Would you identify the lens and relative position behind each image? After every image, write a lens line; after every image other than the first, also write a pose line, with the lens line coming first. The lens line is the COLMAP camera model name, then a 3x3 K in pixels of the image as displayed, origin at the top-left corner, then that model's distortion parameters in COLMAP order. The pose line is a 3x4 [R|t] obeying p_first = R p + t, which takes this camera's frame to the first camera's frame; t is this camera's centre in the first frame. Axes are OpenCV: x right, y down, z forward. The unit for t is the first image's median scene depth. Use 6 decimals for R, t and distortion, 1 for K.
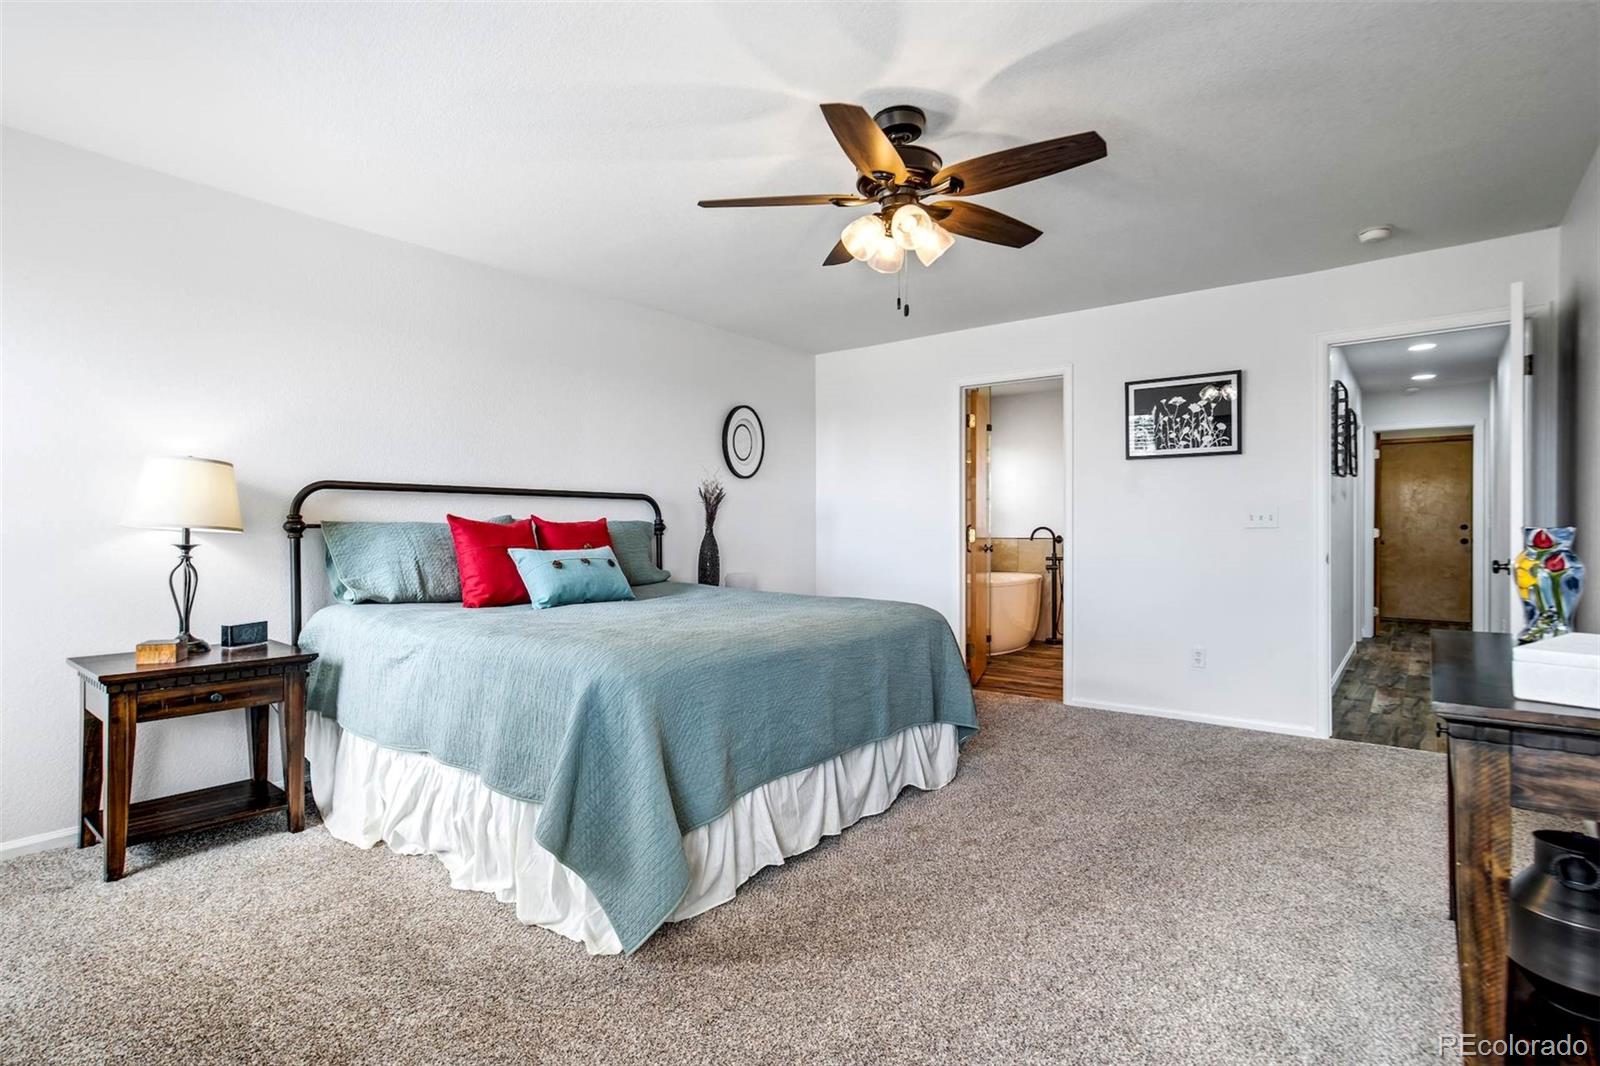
lens RADIAL K [[786.3, 0, 800.0], [0, 786.3, 533.0], [0, 0, 1]] dist [0.001357, -0.000044]
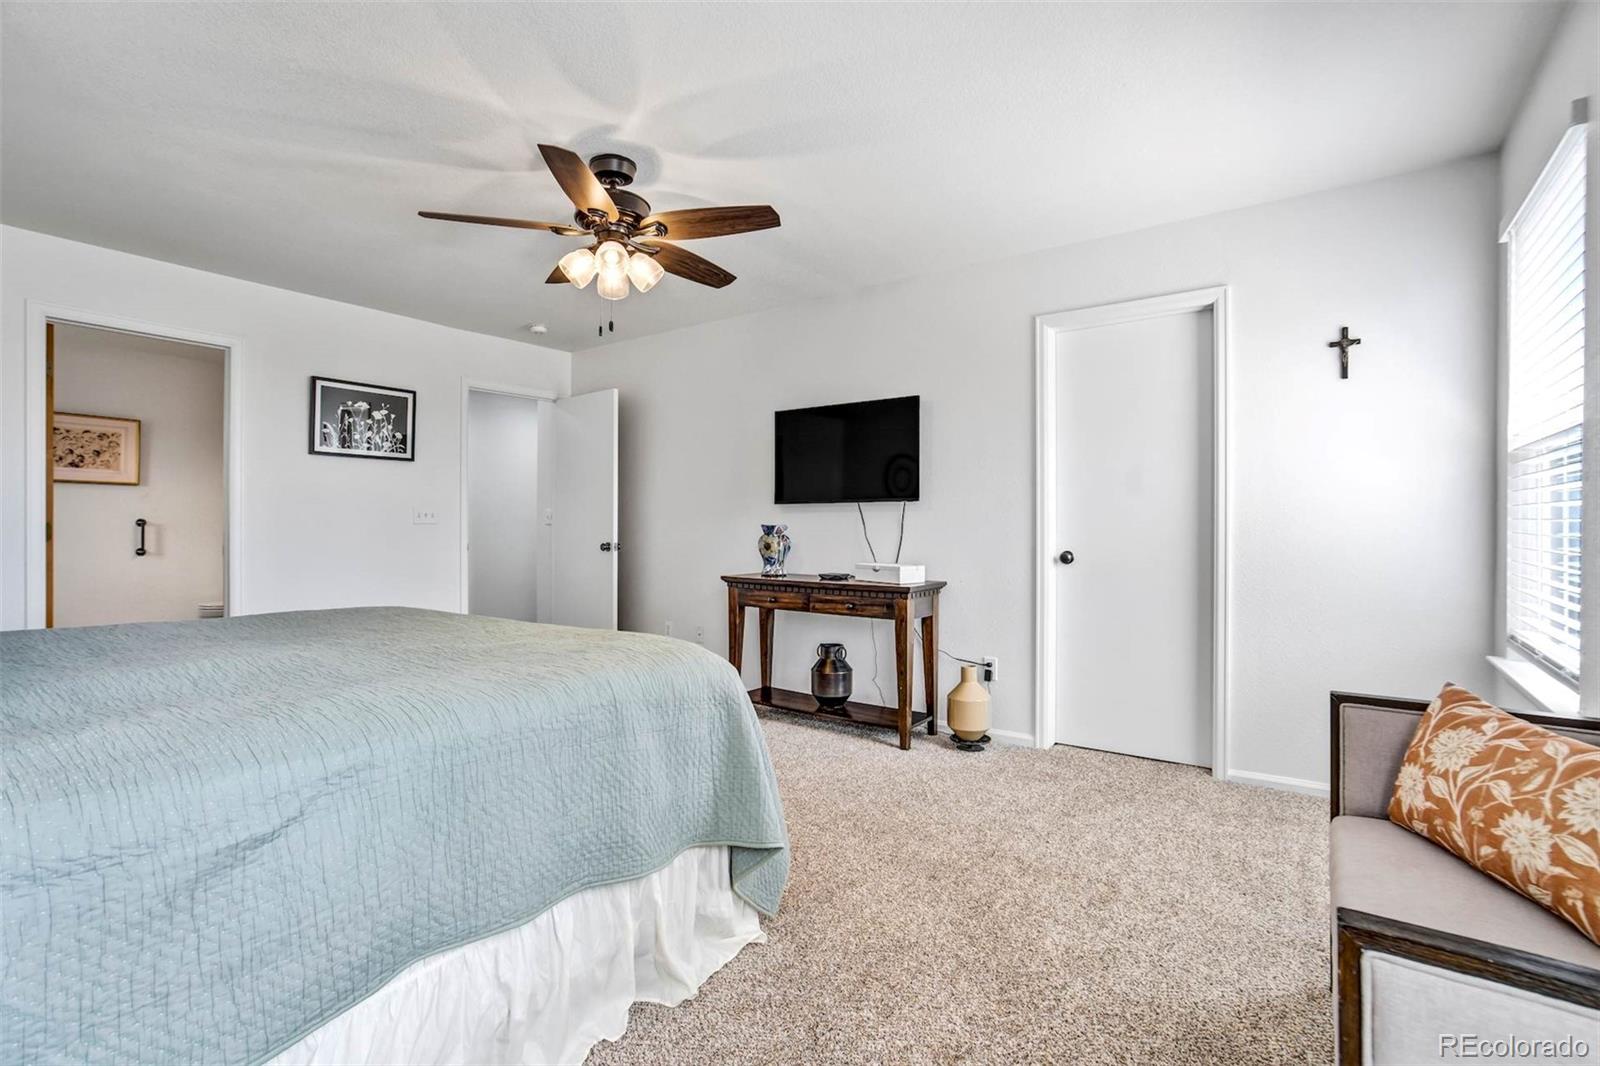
lens RADIAL K [[741.1, 0, 797.8], [0, 741.1, 527.5], [0, 0, 1]] dist [-0.025358, 0.000424]
pose [[-0.032204, -0.002797, 0.999477, -0.555173], [0.000802, 0.999996, 0.002825, -0.002617], [-0.999481, 0.000892, -0.032201, 0.436073]]
